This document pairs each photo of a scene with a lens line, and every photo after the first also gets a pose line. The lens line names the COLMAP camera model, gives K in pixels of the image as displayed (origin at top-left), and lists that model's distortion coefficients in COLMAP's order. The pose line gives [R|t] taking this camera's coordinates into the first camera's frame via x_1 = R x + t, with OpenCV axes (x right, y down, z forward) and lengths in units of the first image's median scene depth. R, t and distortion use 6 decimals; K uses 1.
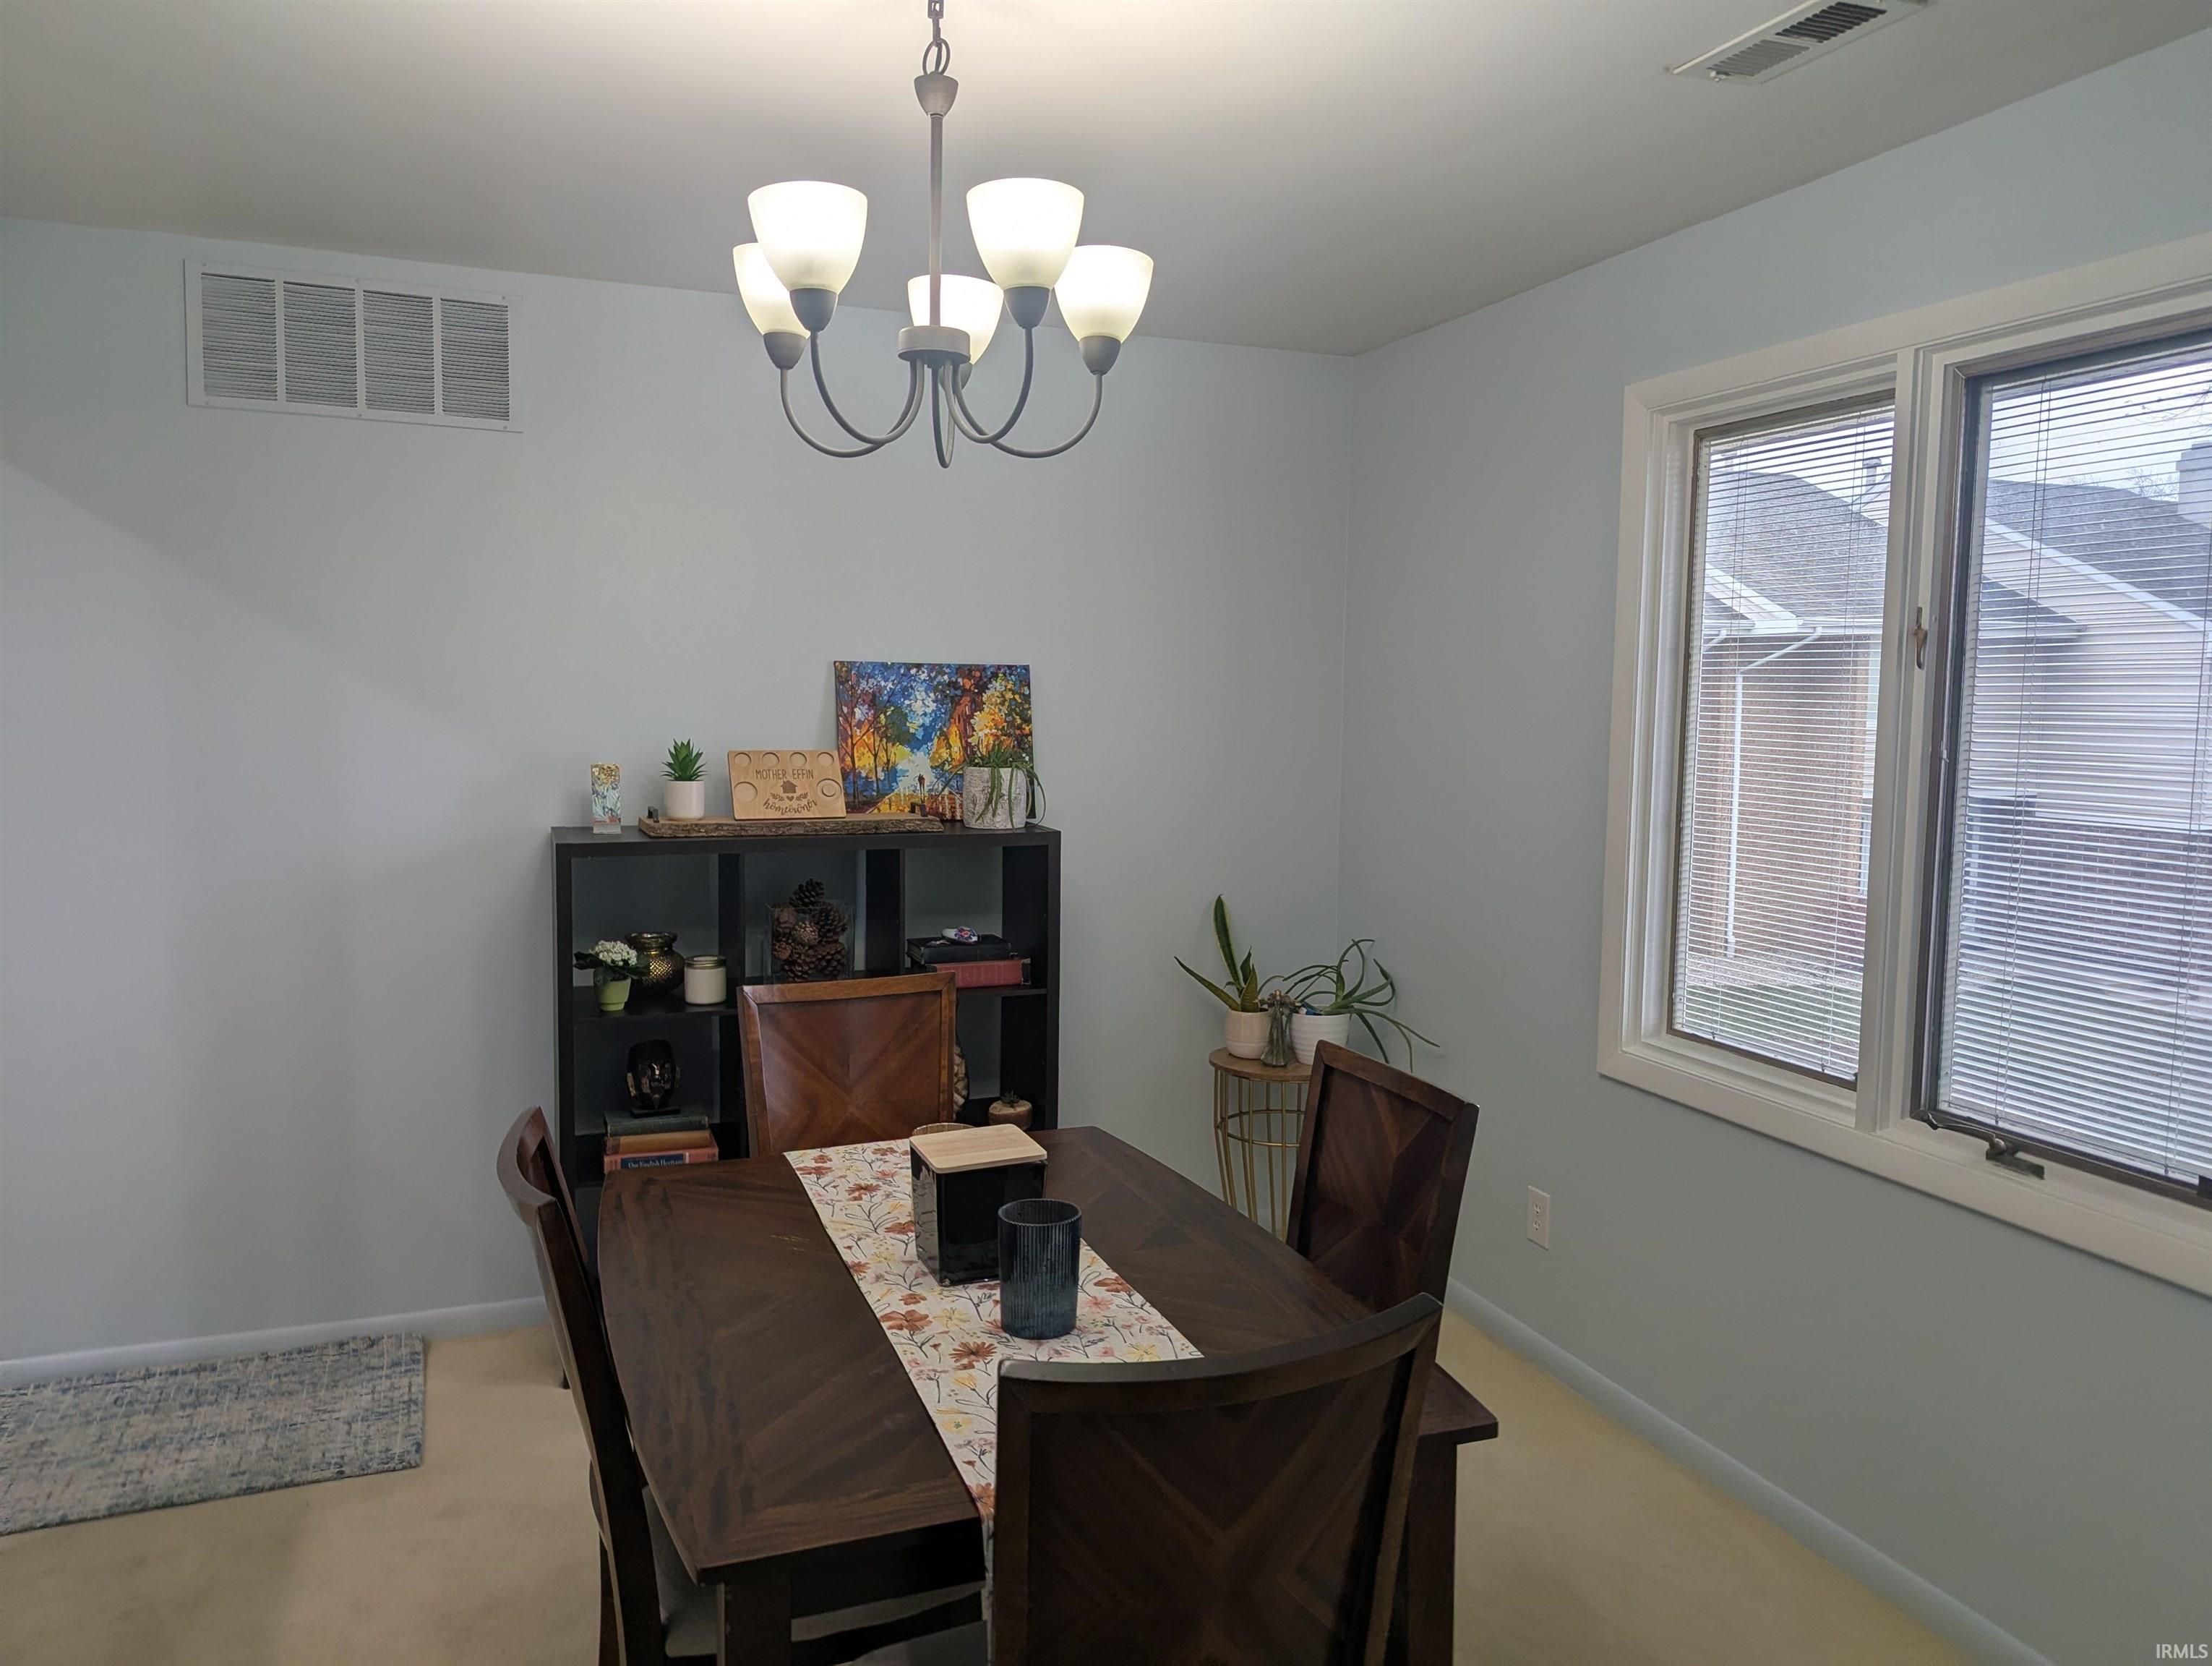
lens RADIAL K [[1562.6, 0, 1103.4], [0, 1562.6, 829.1], [0, 0, 1]] dist [0.046586, -0.044437]
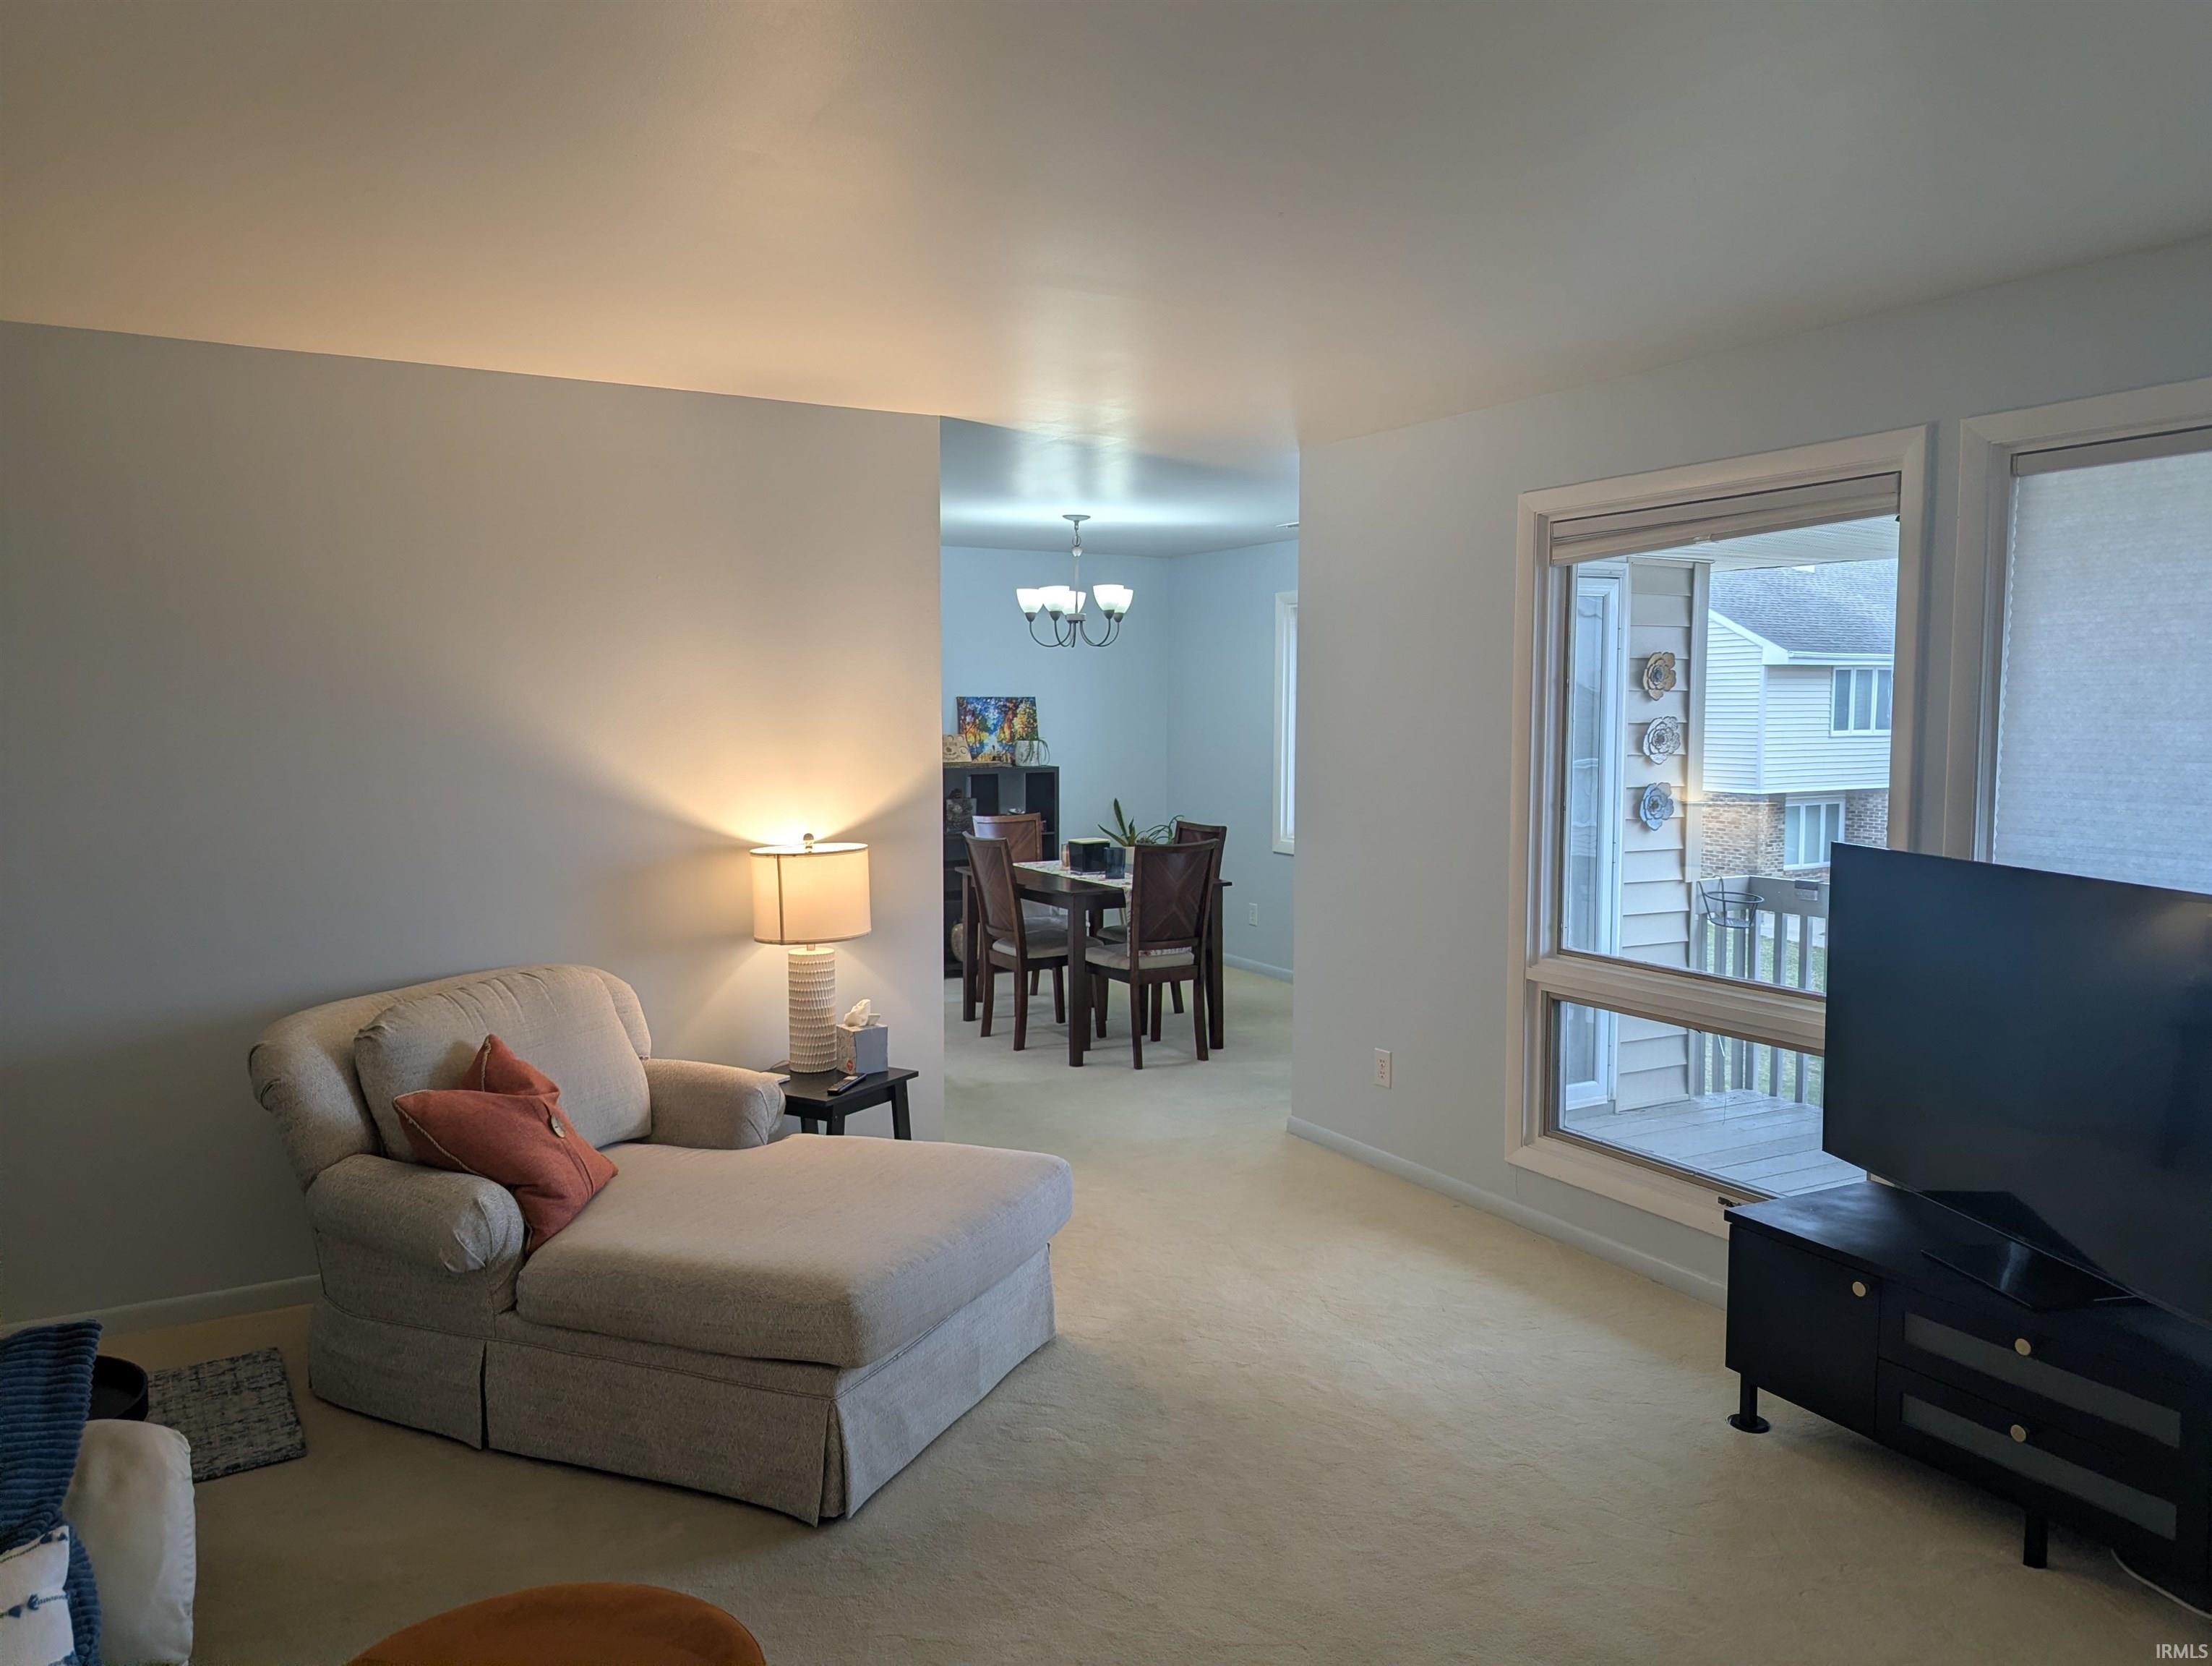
lens RADIAL K [[1562.6, 0, 1103.4], [0, 1562.6, 829.1], [0, 0, 1]] dist [0.046586, -0.044437]
pose [[0.988464, -0.025754, 0.149248, -0.307585], [0.026004, 0.999662, 0.000275, 0.094986], [-0.149205, 0.003609, 0.988800, -1.335831]]
